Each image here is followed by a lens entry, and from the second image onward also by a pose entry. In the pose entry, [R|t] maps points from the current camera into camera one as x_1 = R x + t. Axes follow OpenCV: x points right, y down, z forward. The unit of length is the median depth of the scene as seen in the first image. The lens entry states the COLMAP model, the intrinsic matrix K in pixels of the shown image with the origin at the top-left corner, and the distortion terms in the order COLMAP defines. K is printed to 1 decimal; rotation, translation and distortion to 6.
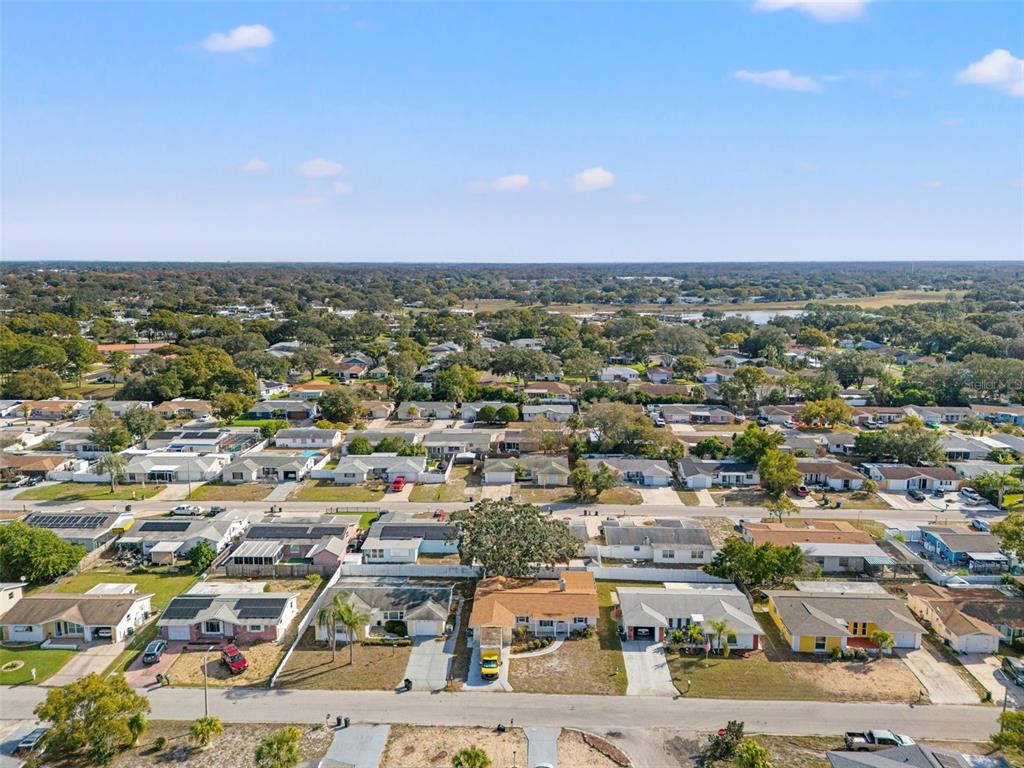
lens RADIAL K [[753.8, 0, 512.0], [0, 753.8, 384.0], [0, 0, 1]] dist [0.093230, -0.095731]
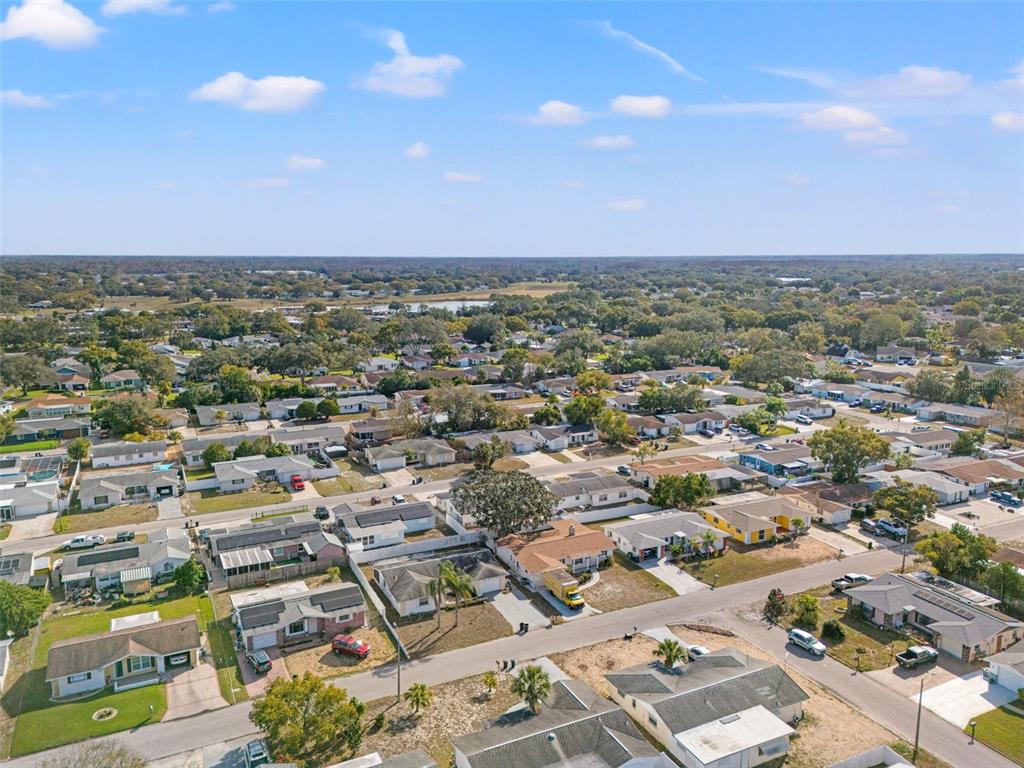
lens RADIAL K [[753.8, 0, 512.0], [0, 753.8, 384.0], [0, 0, 1]] dist [0.093230, -0.095731]
pose [[0.883351, -0.079463, 0.461927, -0.385785], [0.076076, 0.996763, 0.025986, 0.000874], [-0.462497, 0.012187, 0.886537, -0.000517]]
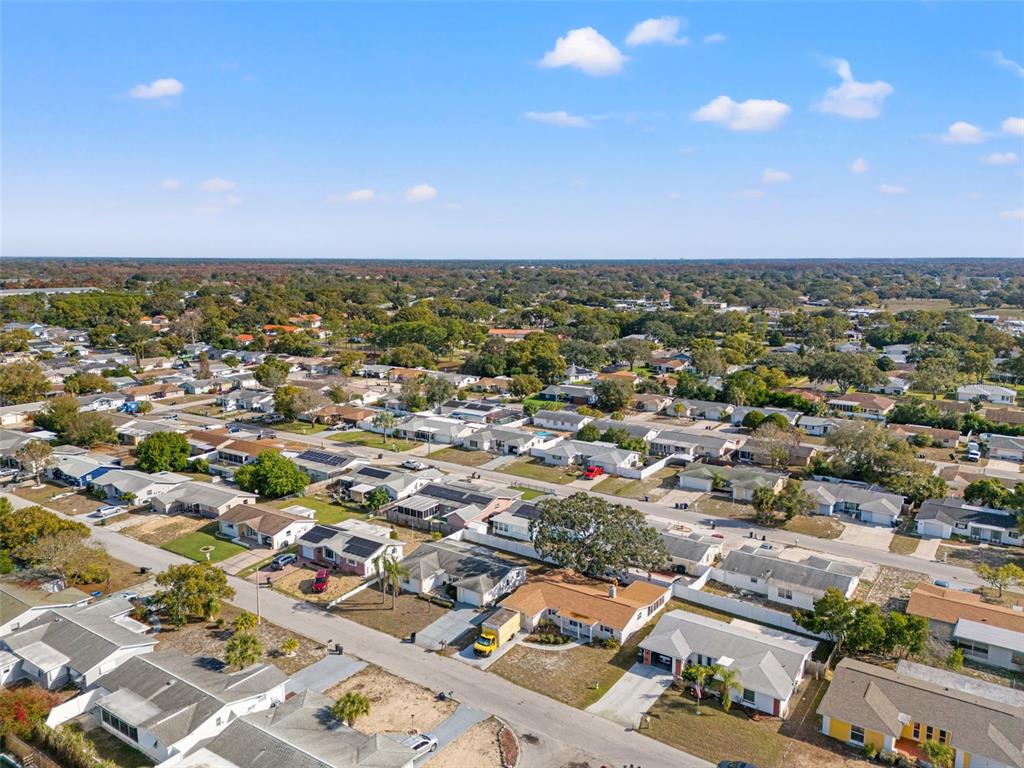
lens RADIAL K [[750.2, 0, 512.2], [0, 750.2, 361.8], [0, 0, 1]] dist [0.093636, -0.096560]
pose [[0.842587, 0.074298, -0.533410, 0.322020], [-0.086710, 0.996232, 0.001795, -0.011113], [0.531533, 0.044740, 0.845855, 0.077148]]
